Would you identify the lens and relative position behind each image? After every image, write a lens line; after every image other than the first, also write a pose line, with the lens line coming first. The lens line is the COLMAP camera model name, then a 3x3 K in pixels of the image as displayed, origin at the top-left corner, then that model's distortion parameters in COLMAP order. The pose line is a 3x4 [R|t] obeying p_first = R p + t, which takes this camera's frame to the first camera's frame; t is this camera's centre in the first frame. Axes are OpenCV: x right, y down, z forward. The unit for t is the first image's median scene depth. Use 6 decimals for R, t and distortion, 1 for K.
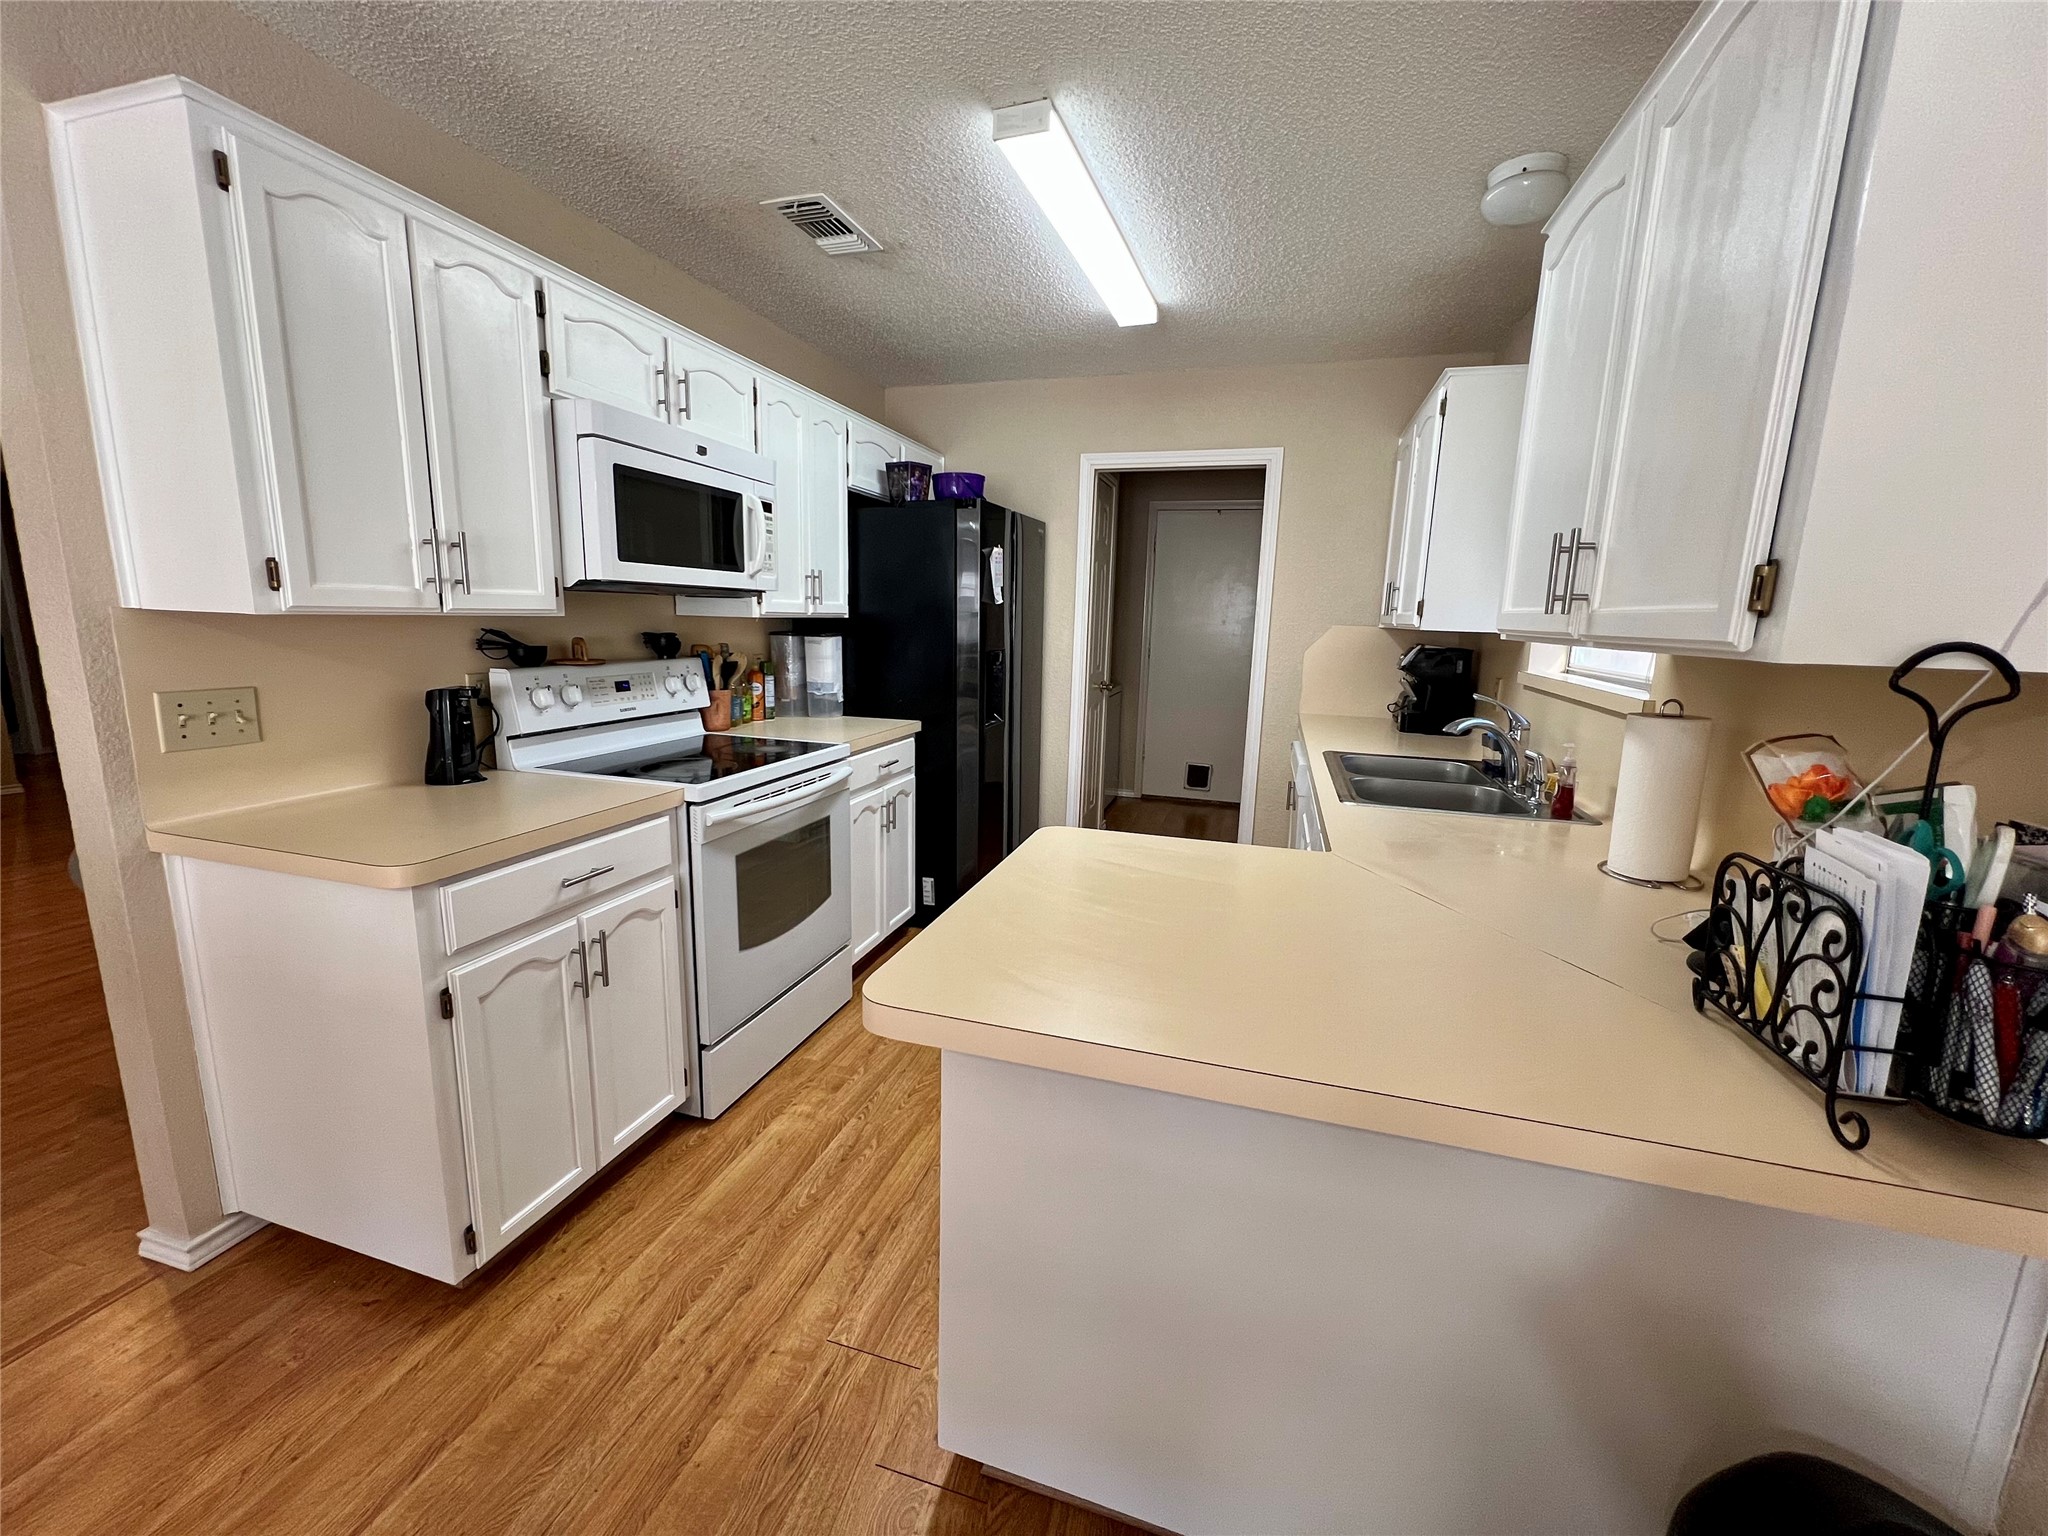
lens RADIAL K [[821.3, 0, 1016.6], [0, 821.3, 763.8], [0, 0, 1]] dist [-0.006667, -0.000671]
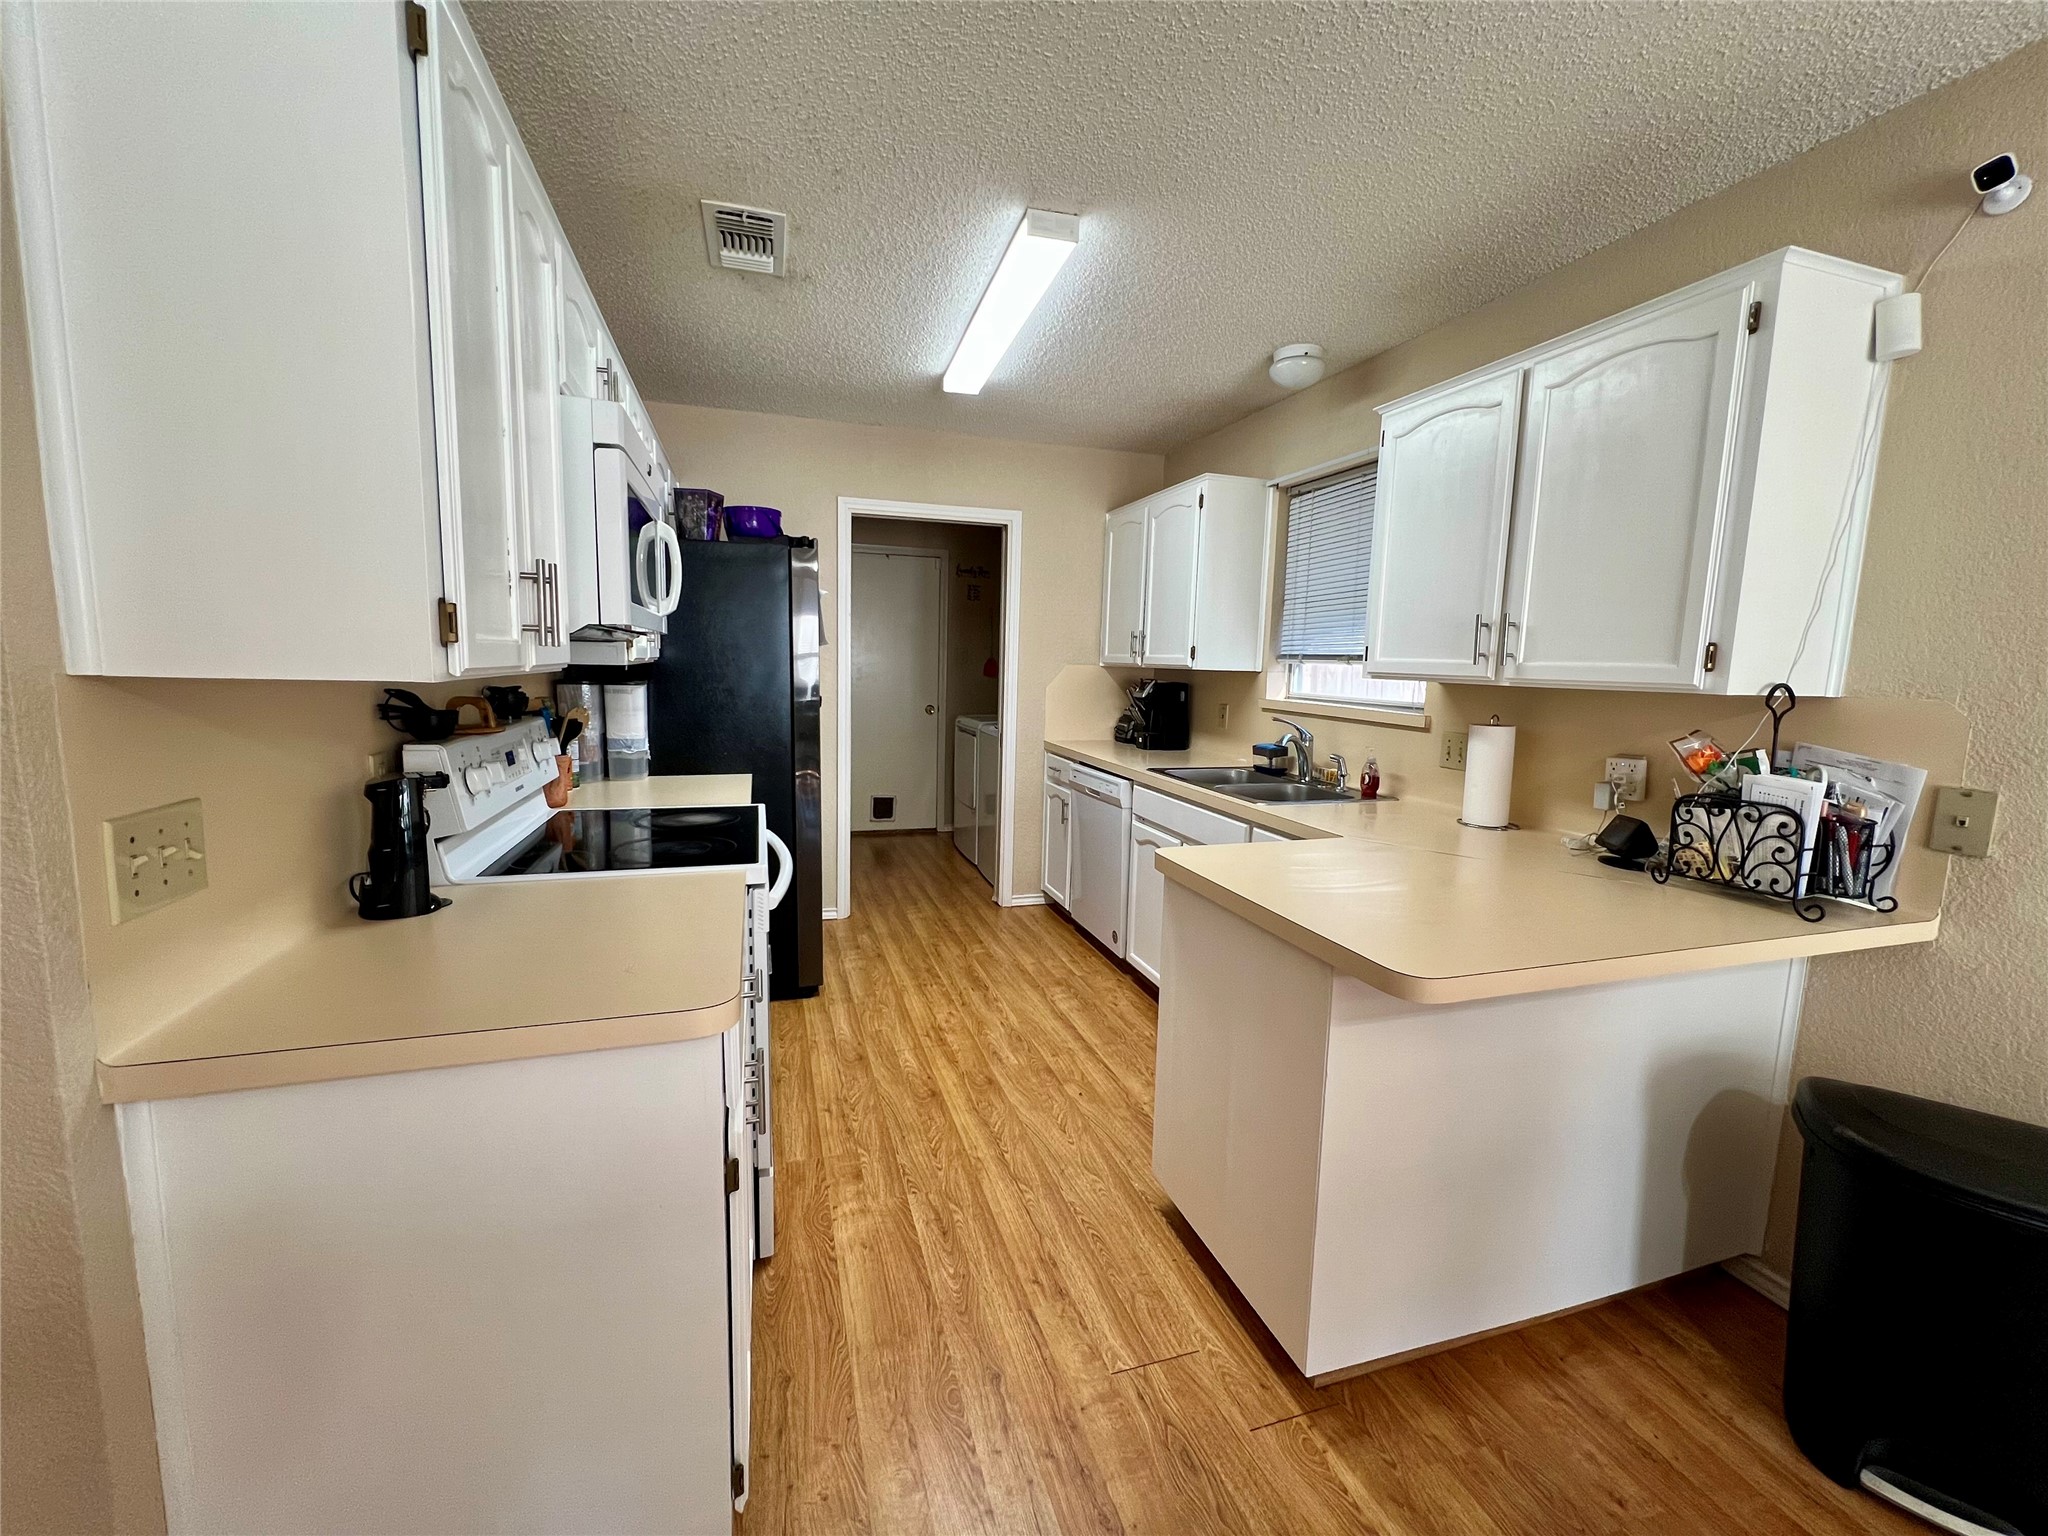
lens RADIAL K [[821.3, 0, 1022.5], [0, 821.3, 764.2], [0, 0, 1]] dist [-0.006667, -0.000671]
pose [[0.821242, -0.078801, 0.565113, -0.679510], [0.099888, 0.994978, -0.006419, -0.048104], [-0.561769, 0.061719, 0.824989, 0.137595]]
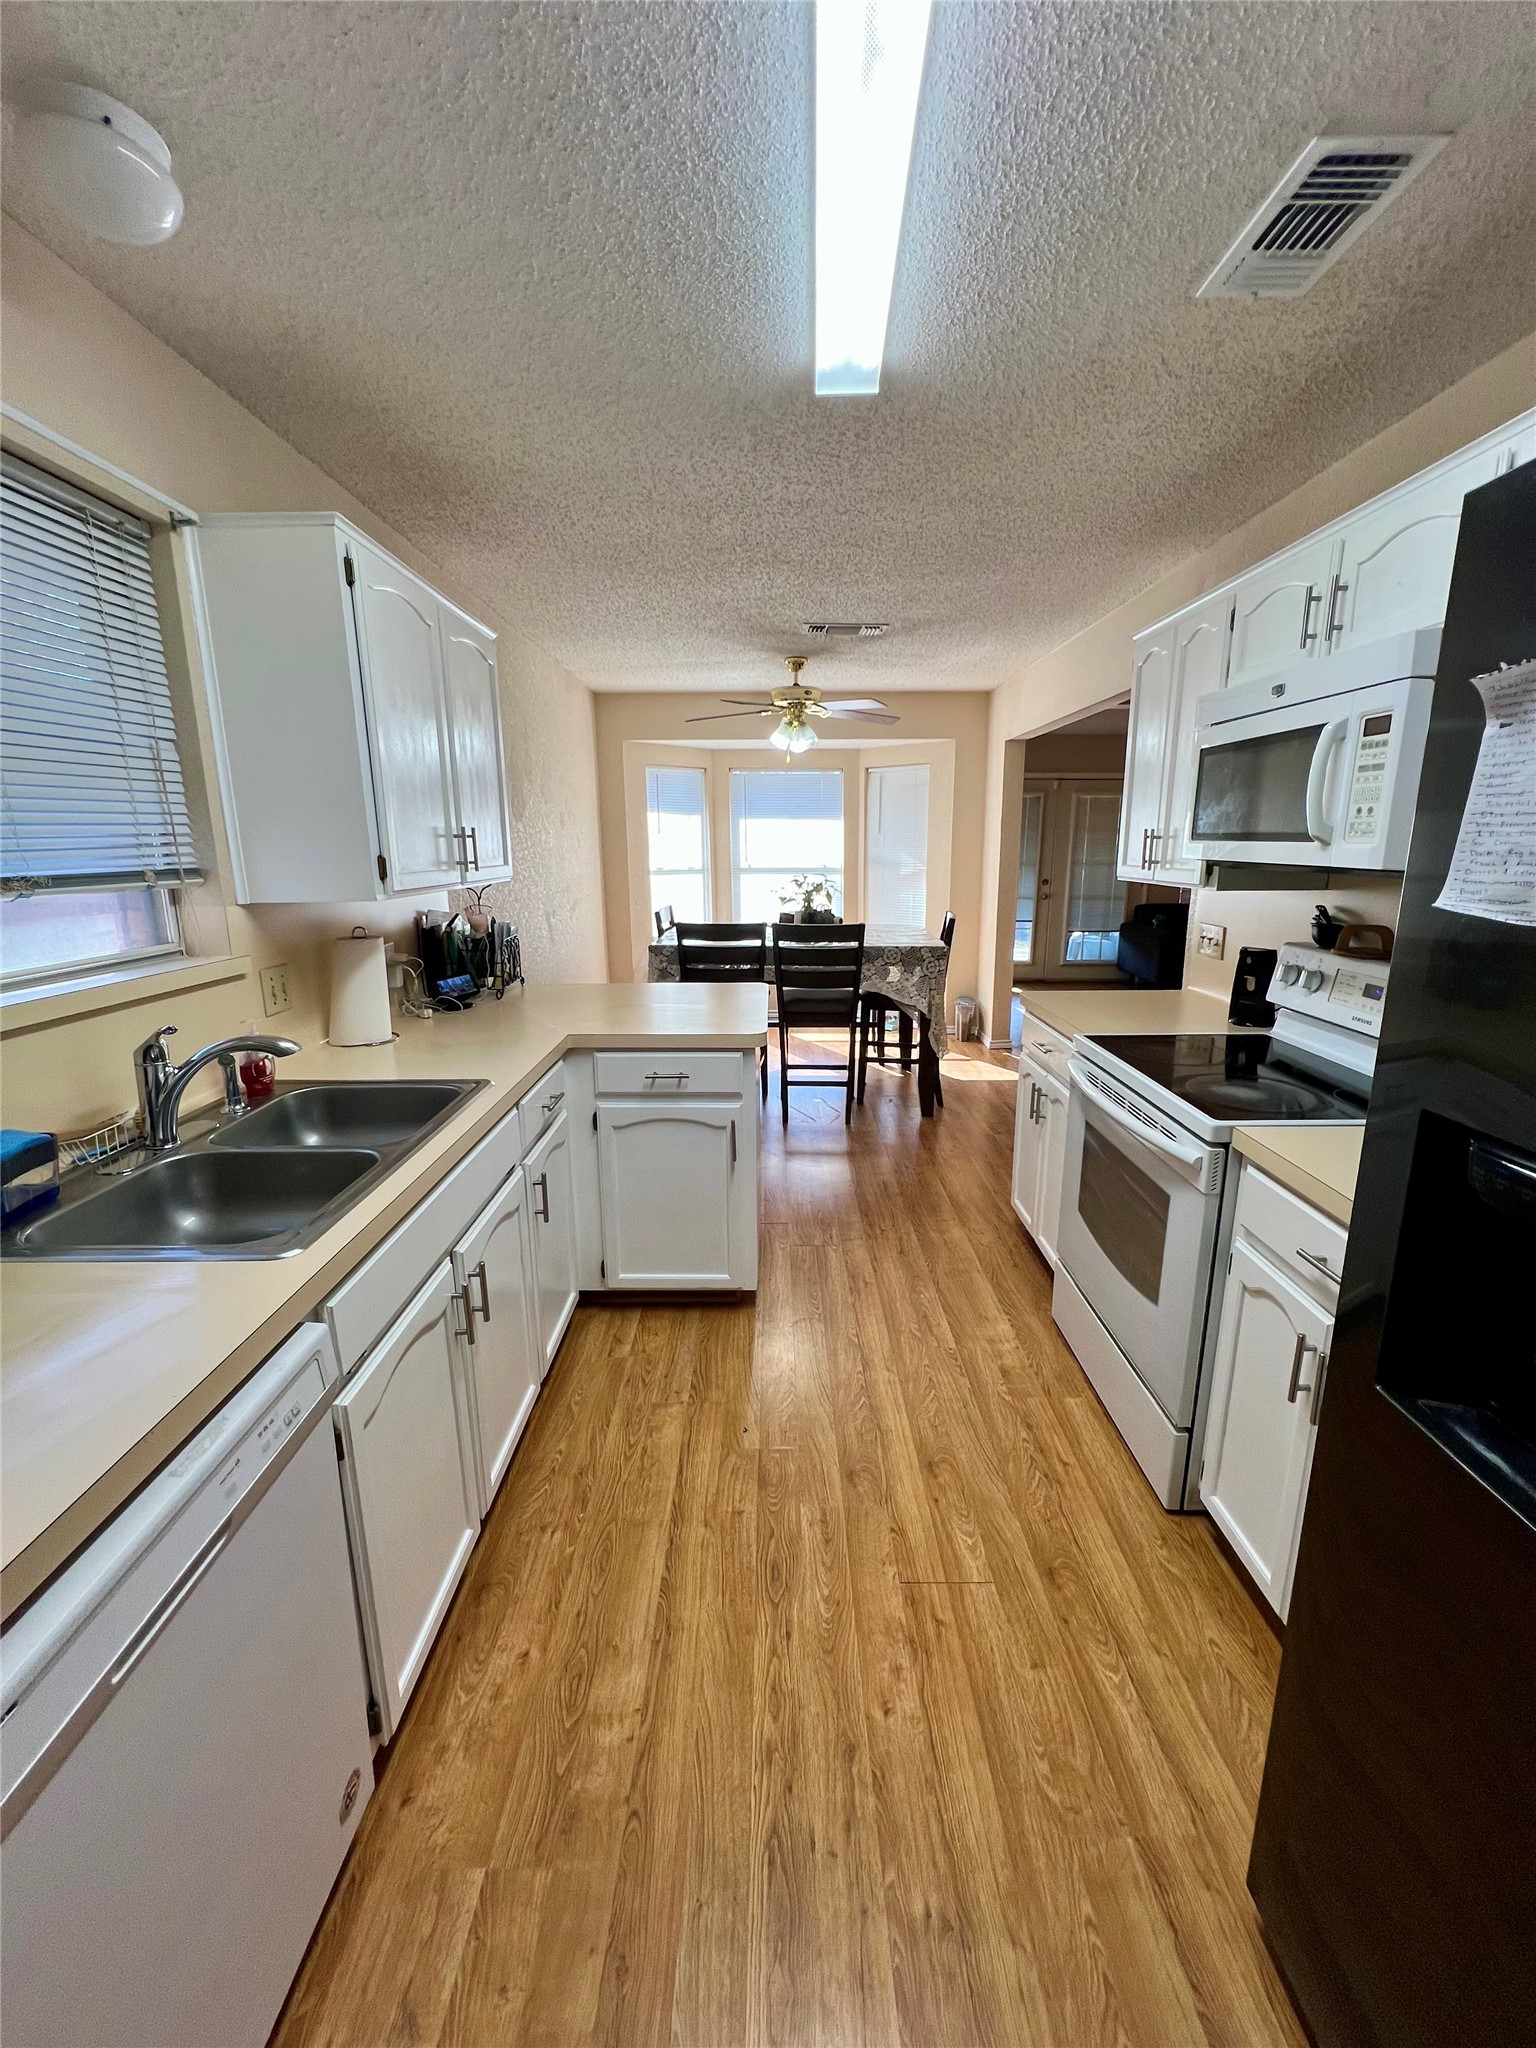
lens RADIAL K [[821.3, 0, 769.9], [0, 821.3, 1024.7], [0, 0, 1]] dist [-0.006667, -0.000671]
pose [[-0.955944, 0.043710, -0.290277, 0.388260], [-0.072004, 0.923728, 0.376221, -0.415037], [0.284582, 0.380547, -0.879885, 2.005166]]
